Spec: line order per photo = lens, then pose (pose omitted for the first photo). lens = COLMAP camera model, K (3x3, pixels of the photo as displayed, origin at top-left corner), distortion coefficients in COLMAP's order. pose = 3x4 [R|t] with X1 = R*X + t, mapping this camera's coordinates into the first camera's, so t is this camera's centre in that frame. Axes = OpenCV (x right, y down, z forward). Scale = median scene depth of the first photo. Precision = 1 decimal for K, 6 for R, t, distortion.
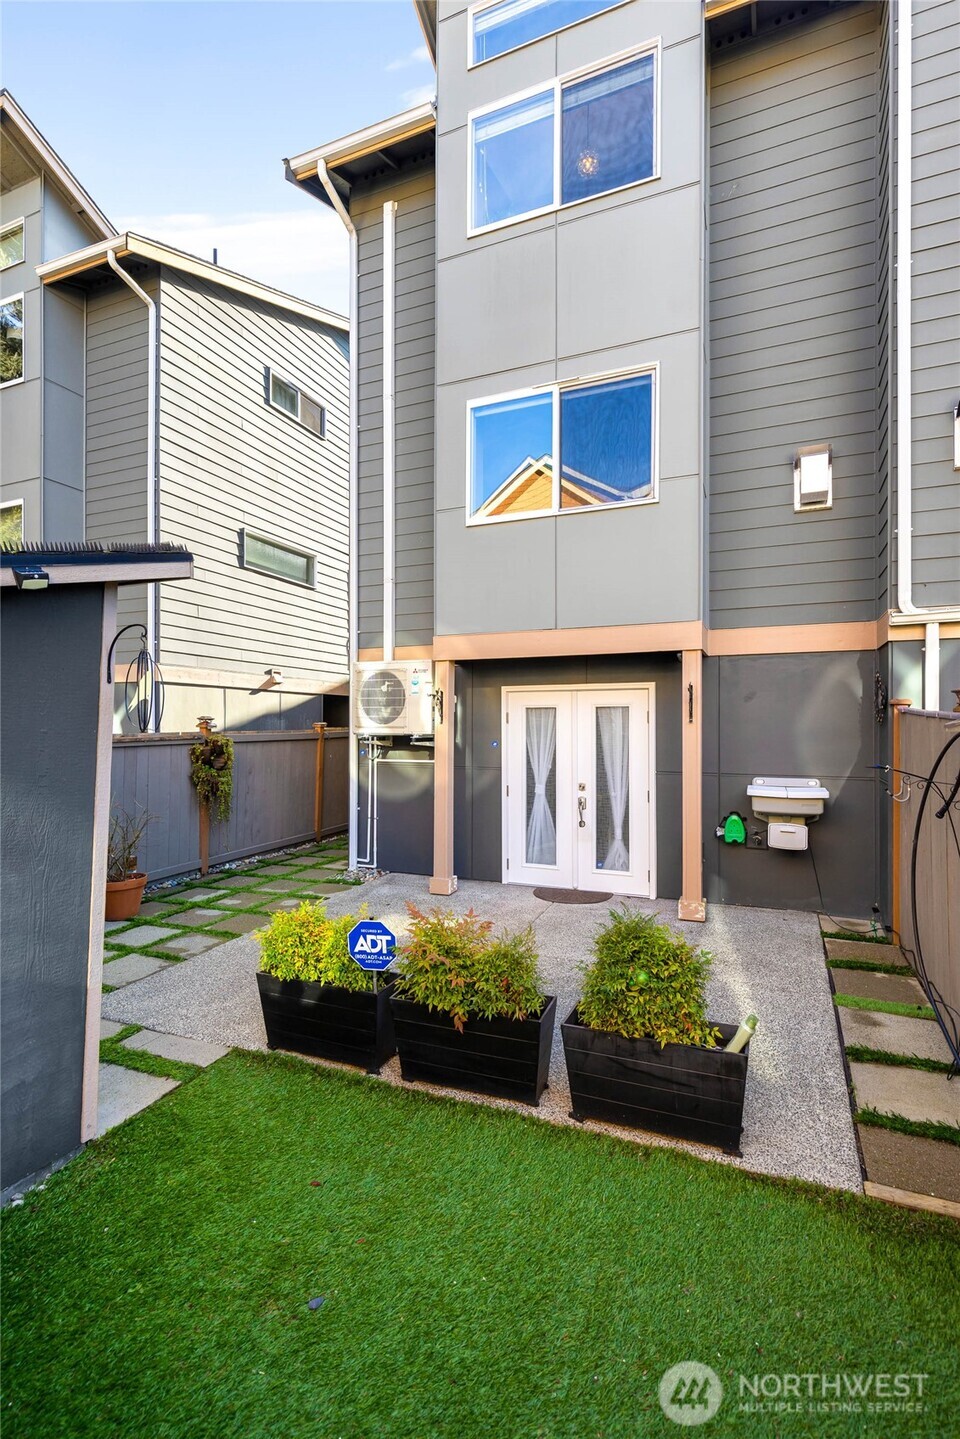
lens RADIAL K [[665.8, 0, 480.0], [0, 665.8, 719.5], [0, 0, 1]] dist [0.011484, -0.000447]
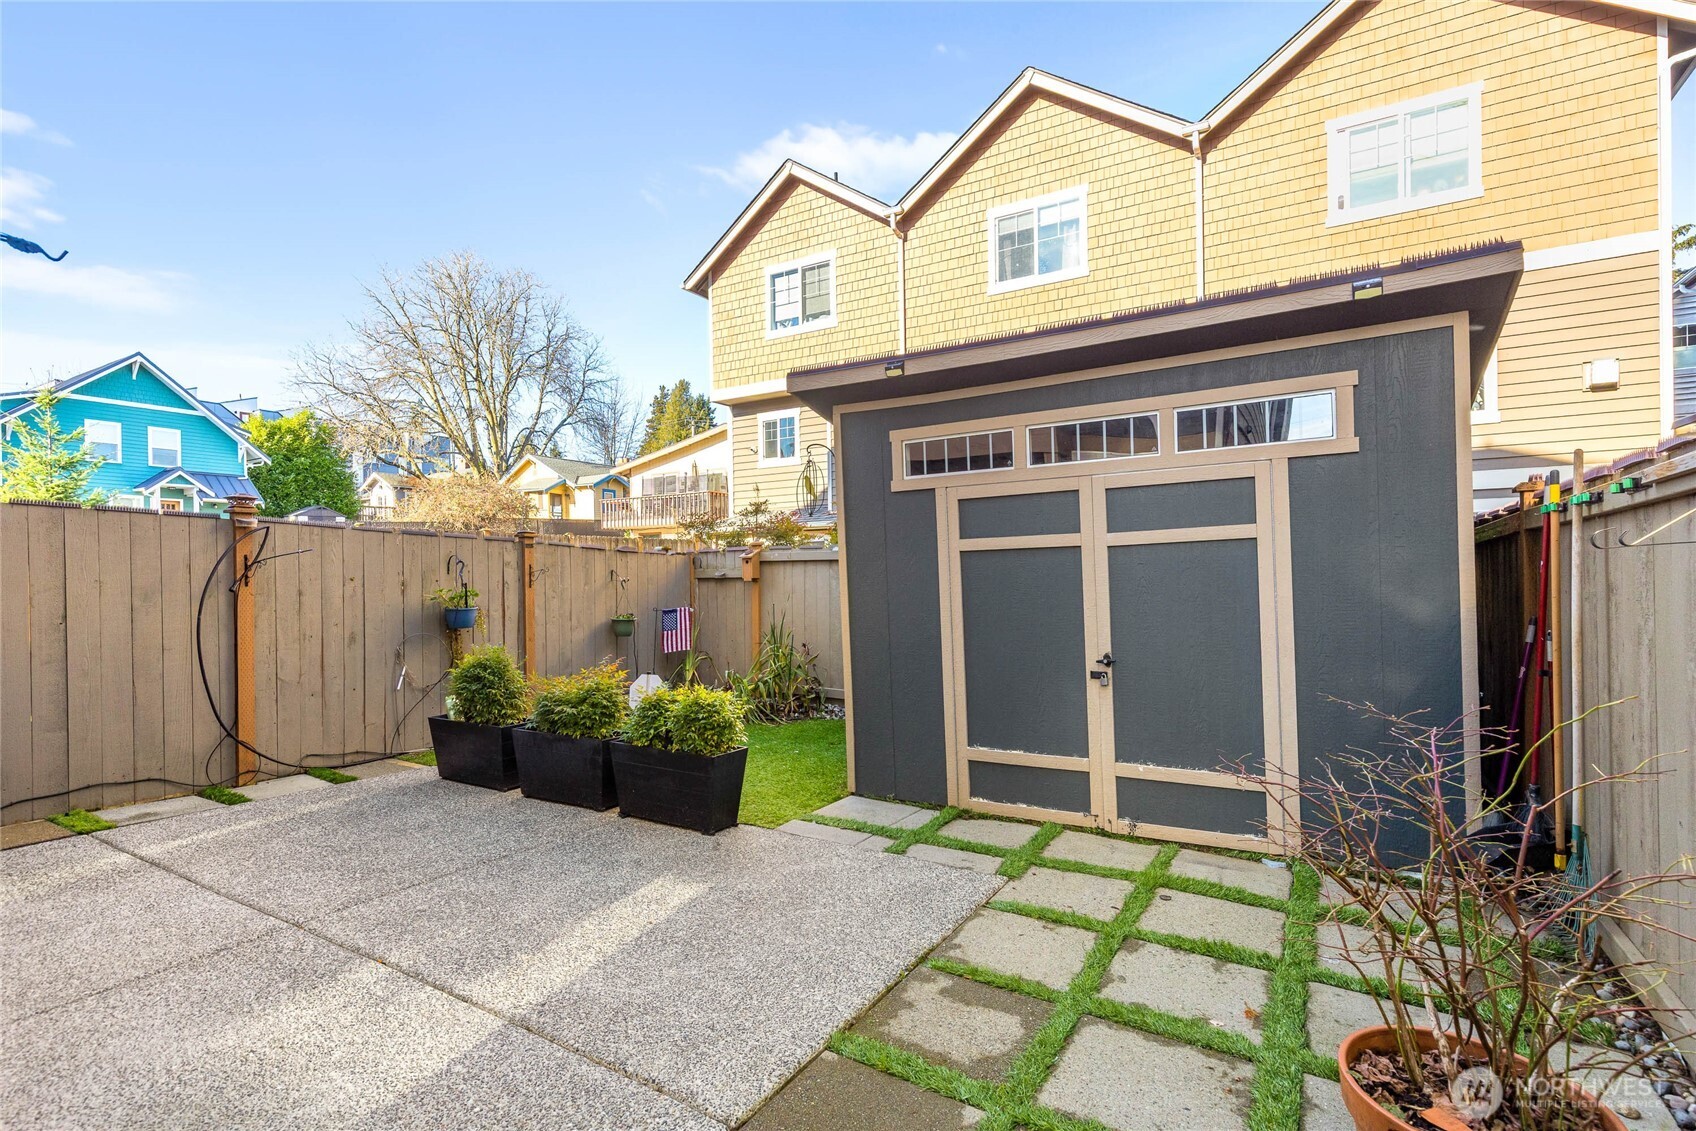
lens RADIAL K [[804.2, 0, 848.0], [0, 804.2, 565.5], [0, 0, 1]] dist [0.010872, -0.000721]
pose [[-0.990570, 0.017831, 0.135843, -0.405154], [0.015740, 0.999741, -0.016455, 0.079903], [-0.136101, -0.014162, -0.990594, 1.354279]]
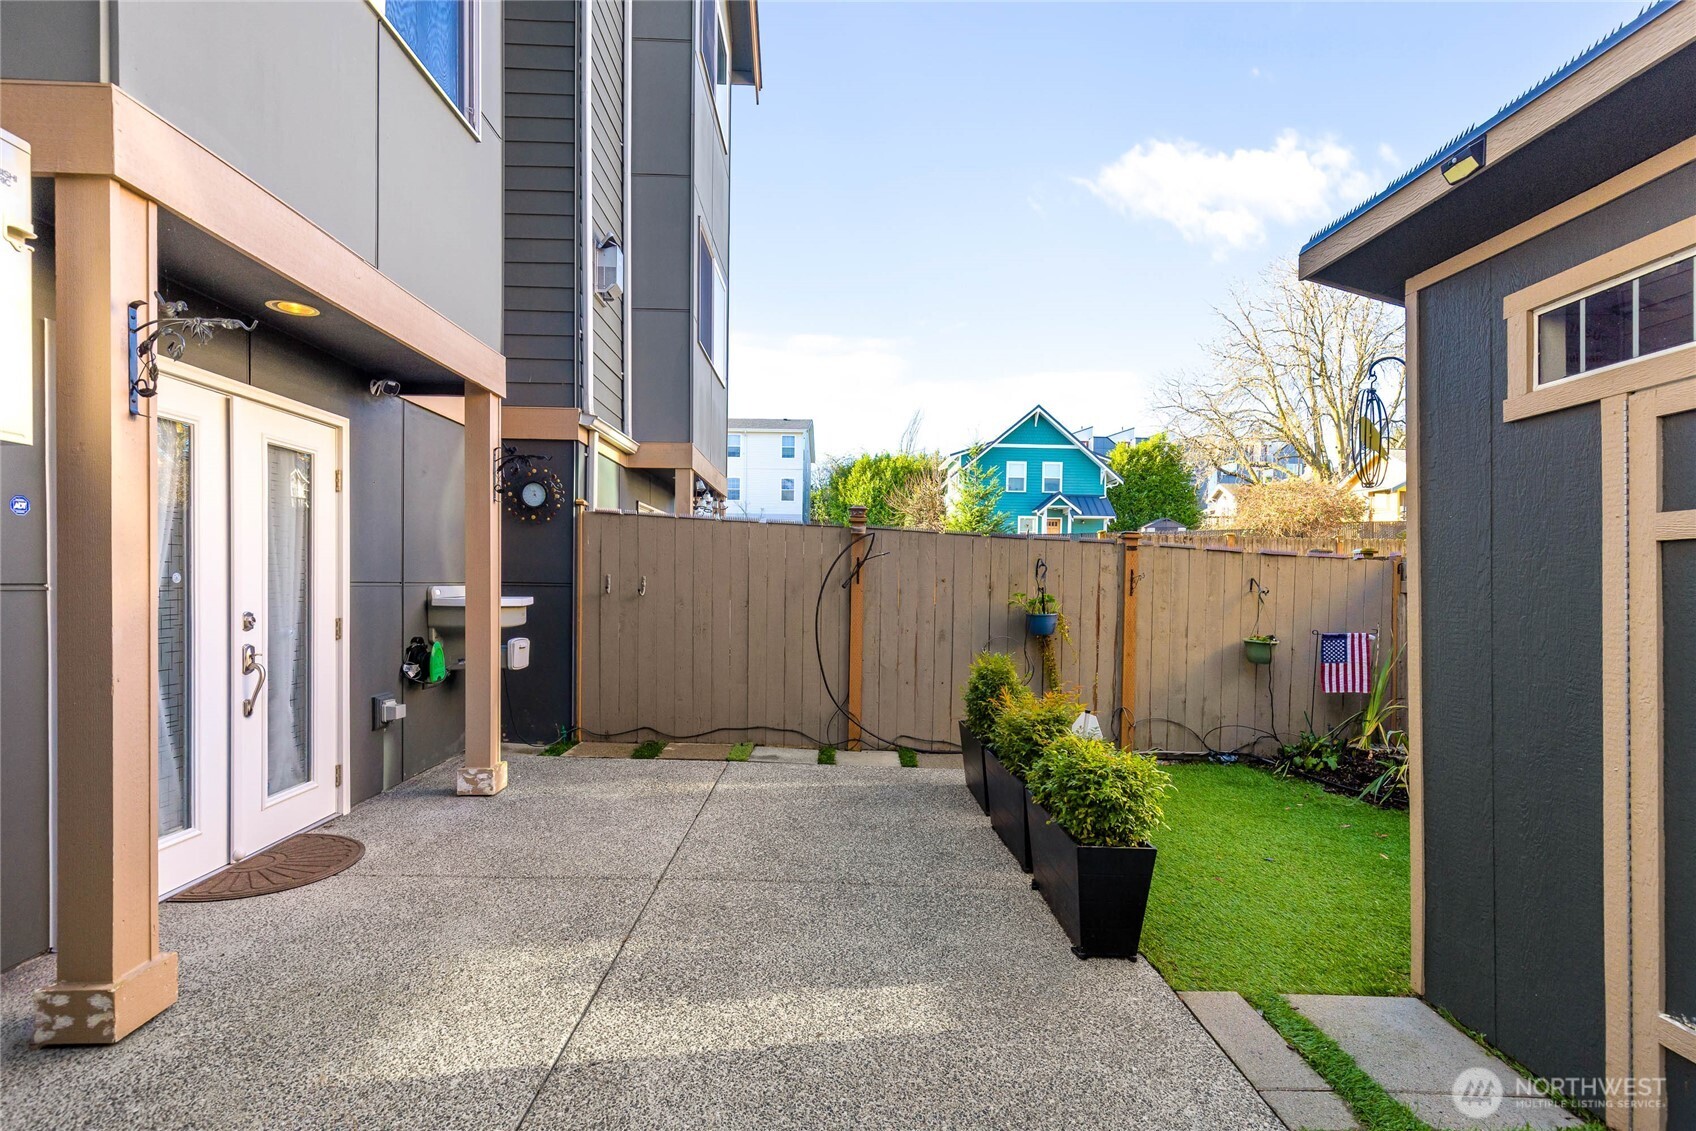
lens RADIAL K [[792.5, 0, 847.6], [0, 792.5, 595.6], [0, 0, 1]] dist [0.006998, -0.000461]
pose [[-0.420803, -0.021383, 0.906900, -0.561658], [-0.021341, 0.999679, 0.013668, 0.079210], [-0.906901, -0.013602, -0.421124, 0.997026]]
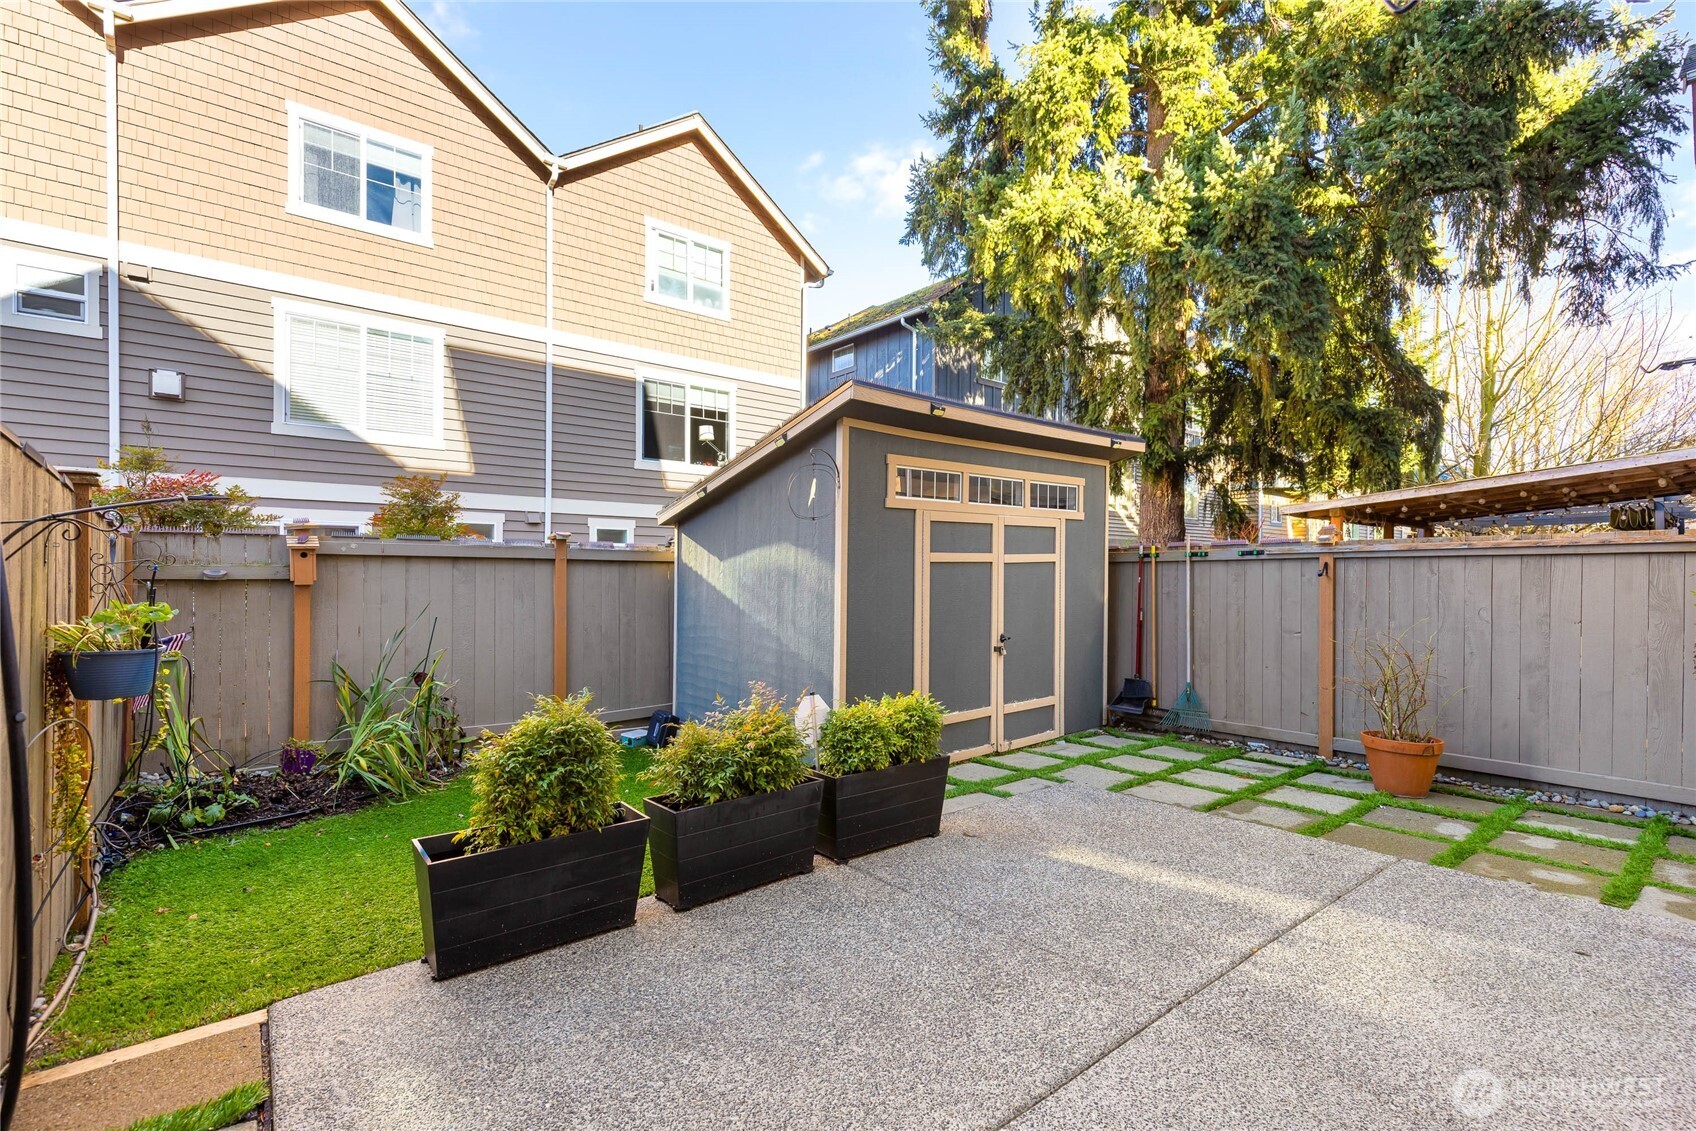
lens RADIAL K [[784.7, 0, 851.6], [0, 784.7, 569.4], [0, 0, 1]] dist [0.011484, -0.000447]
pose [[-0.449891, -0.002826, -0.893079, 0.492855], [0.001548, 0.999991, -0.003944, 0.067531], [0.893082, -0.003157, -0.449883, 0.908621]]
